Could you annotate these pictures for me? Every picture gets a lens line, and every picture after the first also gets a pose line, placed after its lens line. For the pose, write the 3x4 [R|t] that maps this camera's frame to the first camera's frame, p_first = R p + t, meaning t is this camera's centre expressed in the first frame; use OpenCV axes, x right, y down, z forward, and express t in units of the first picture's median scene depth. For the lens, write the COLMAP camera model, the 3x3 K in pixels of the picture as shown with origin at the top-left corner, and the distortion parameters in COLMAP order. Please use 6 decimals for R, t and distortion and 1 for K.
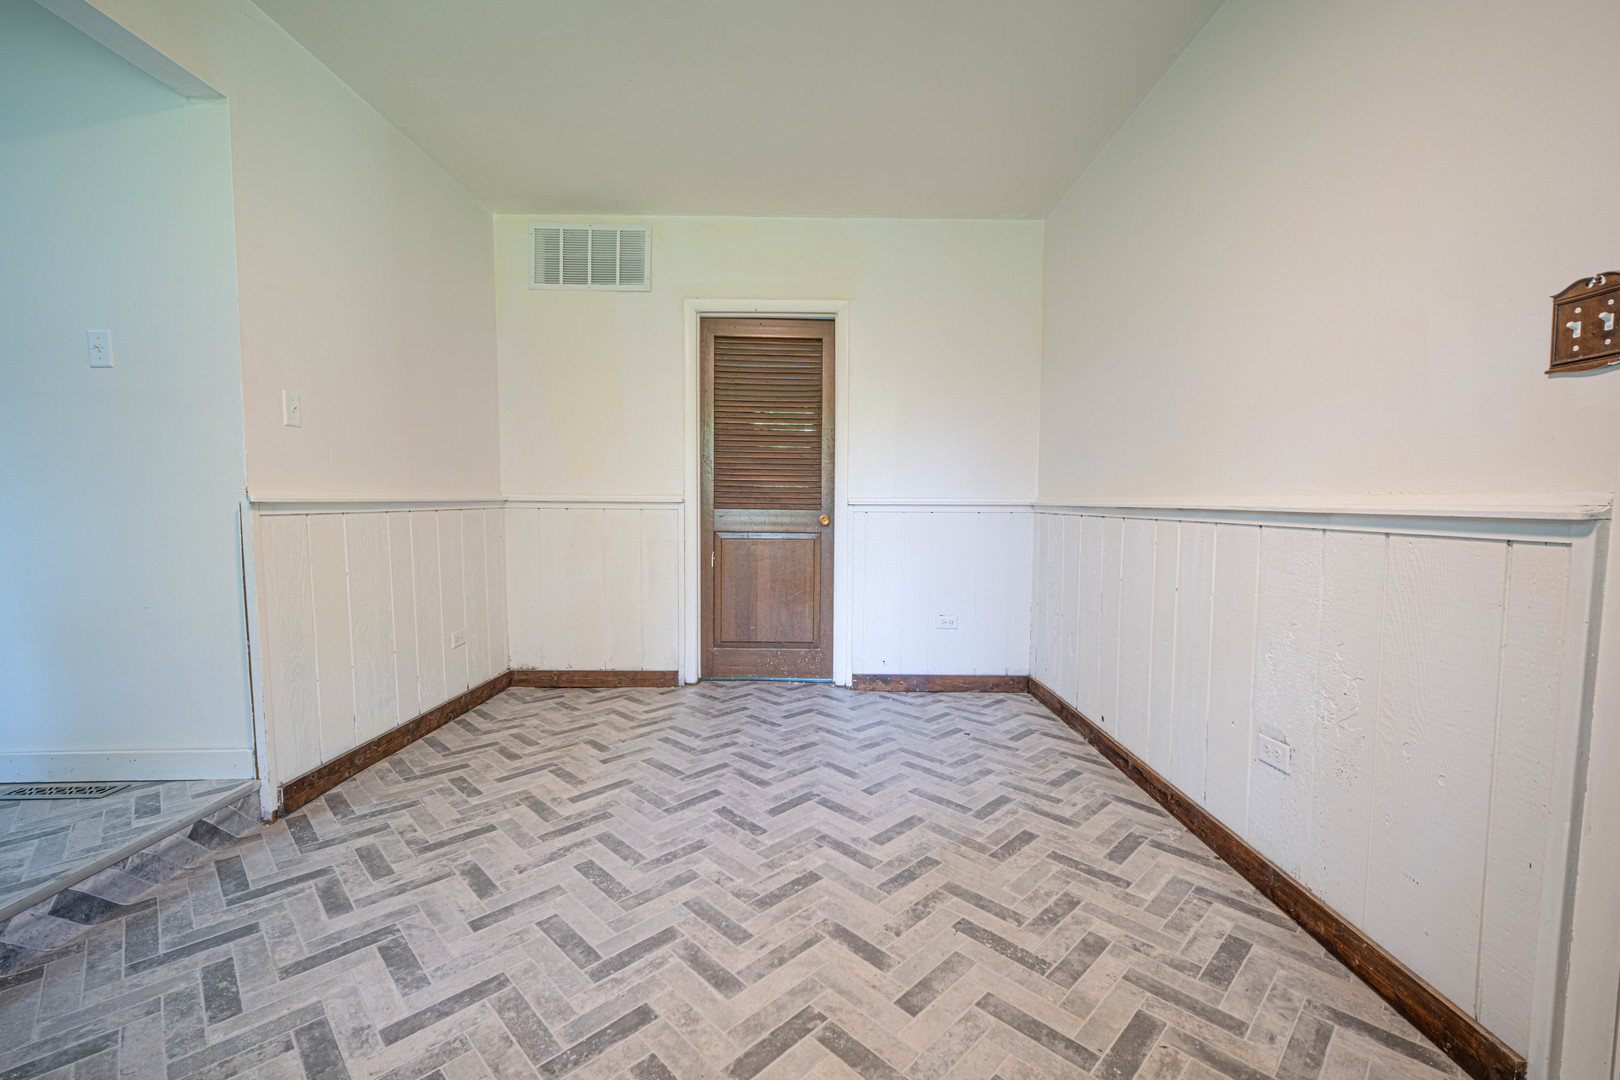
lens RADIAL K [[674.6, 0, 810.0], [0, 674.6, 540.0], [0, 0, 1]] dist [0.003413, -0.003524]
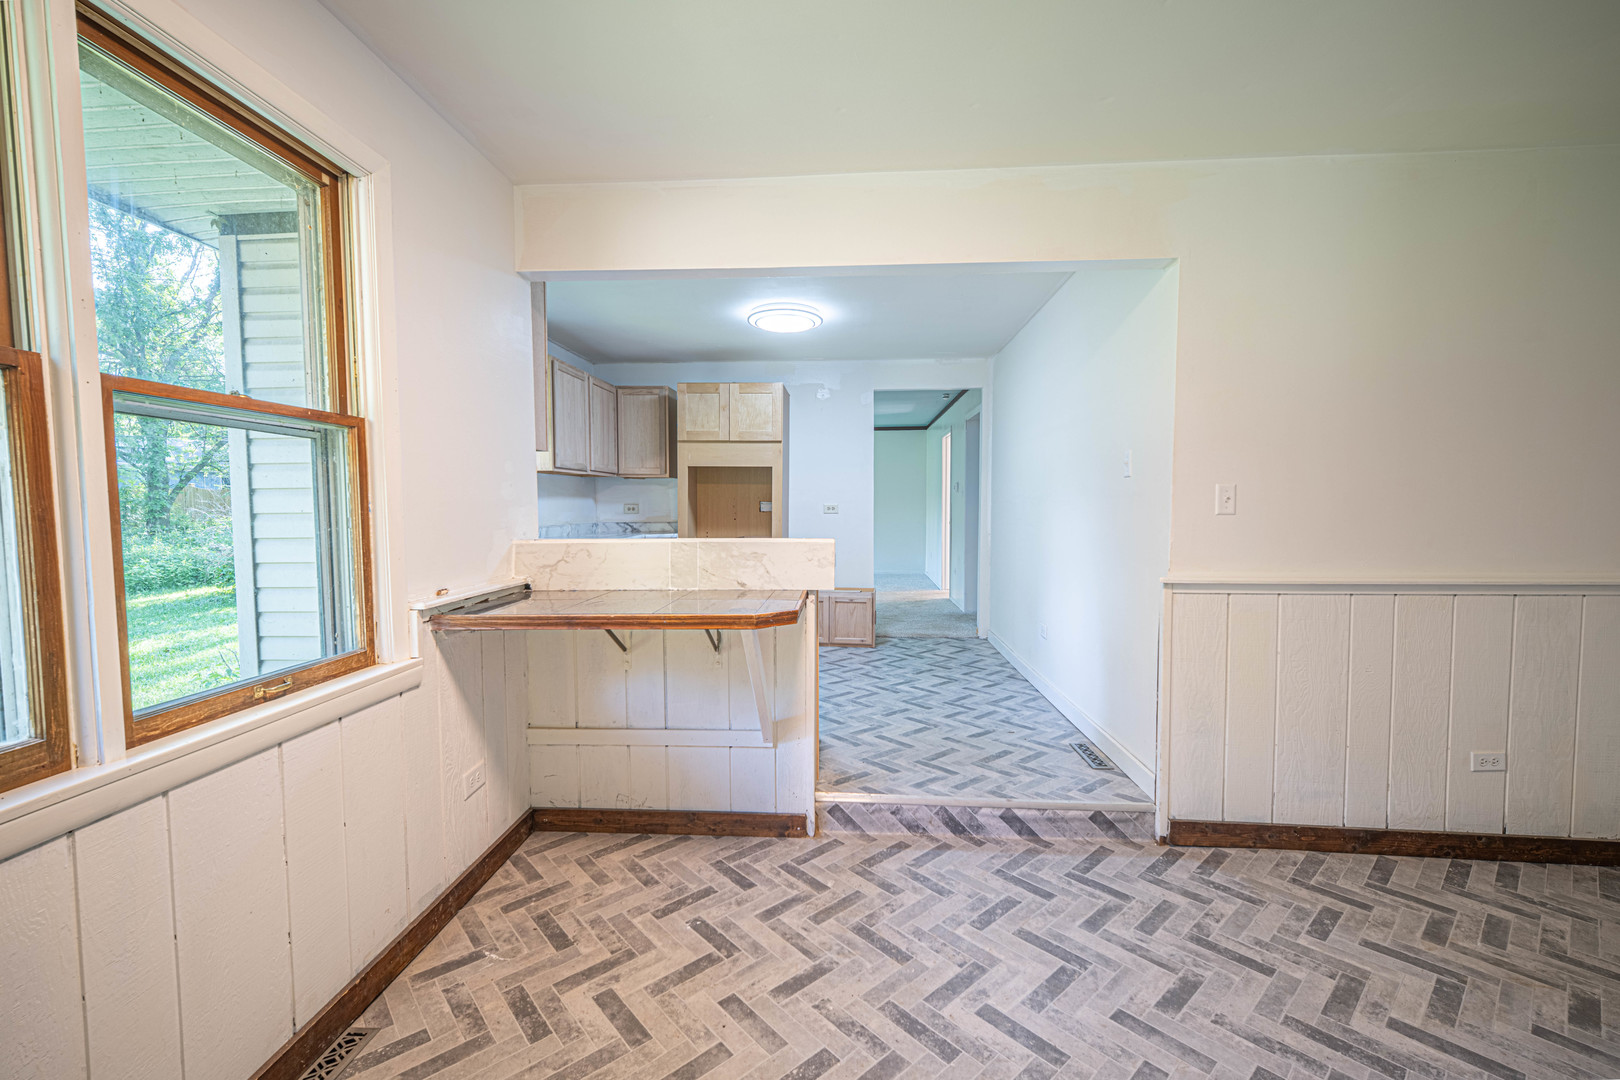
lens RADIAL K [[674.6, 0, 810.0], [0, 674.6, 540.0], [0, 0, 1]] dist [0.003413, -0.003524]
pose [[-0.044055, 0.052232, -0.997663, 0.438268], [-0.062224, 0.996550, 0.054921, -0.163833], [0.997089, 0.064498, -0.040653, 0.406562]]
